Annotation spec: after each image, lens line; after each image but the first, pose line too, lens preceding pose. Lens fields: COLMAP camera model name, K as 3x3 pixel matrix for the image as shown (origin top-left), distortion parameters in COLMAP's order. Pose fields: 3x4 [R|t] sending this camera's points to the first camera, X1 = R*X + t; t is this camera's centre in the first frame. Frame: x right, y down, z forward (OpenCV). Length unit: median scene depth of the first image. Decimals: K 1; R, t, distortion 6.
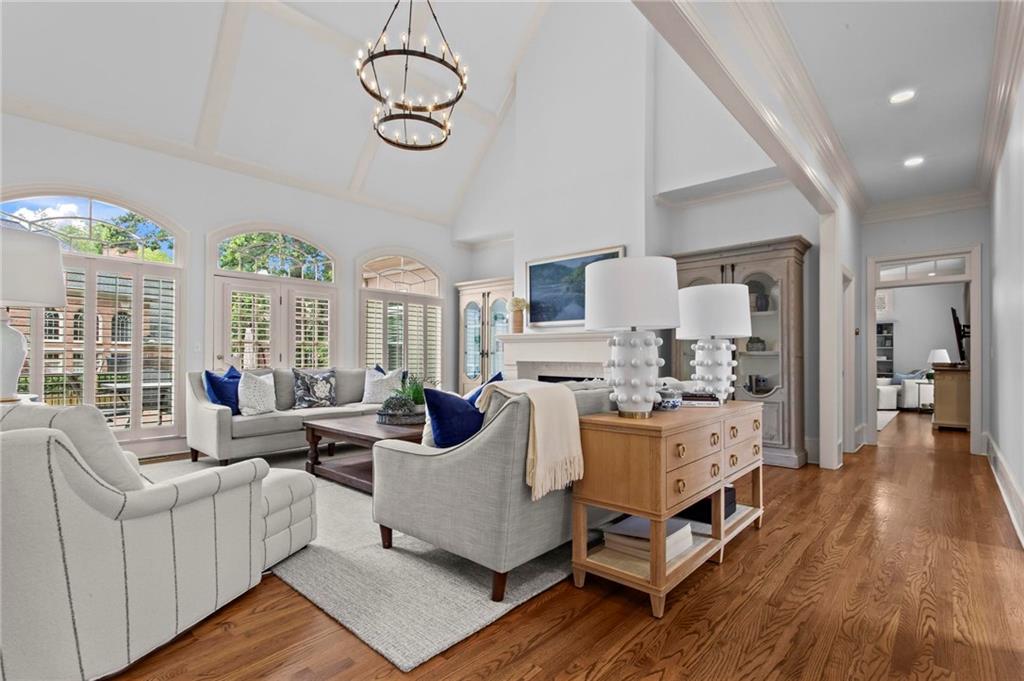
lens RADIAL K [[486.9, 0, 516.1], [0, 486.9, 343.5], [0, 0, 1]] dist [0.001096, 0.000718]
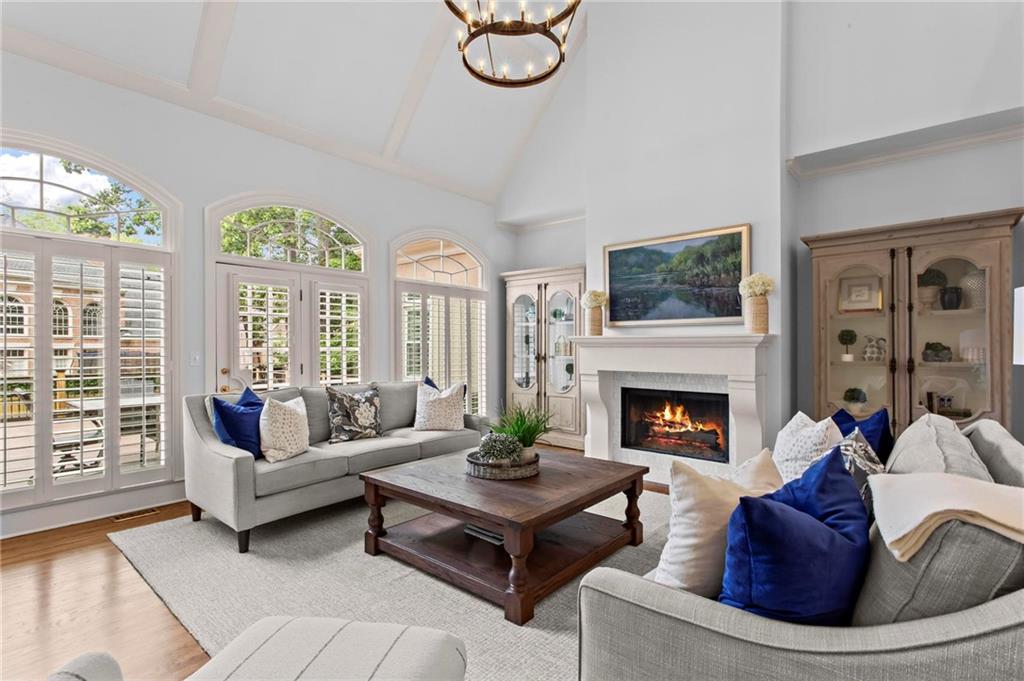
lens RADIAL K [[486.9, 0, 512.0], [0, 486.9, 340.8], [0, 0, 1]] dist [0.001096, 0.000718]
pose [[0.999632, -0.004226, 0.026788, -0.175578], [0.003807, 0.999870, 0.015656, -0.027808], [-0.026851, -0.015548, 0.999519, 0.224170]]
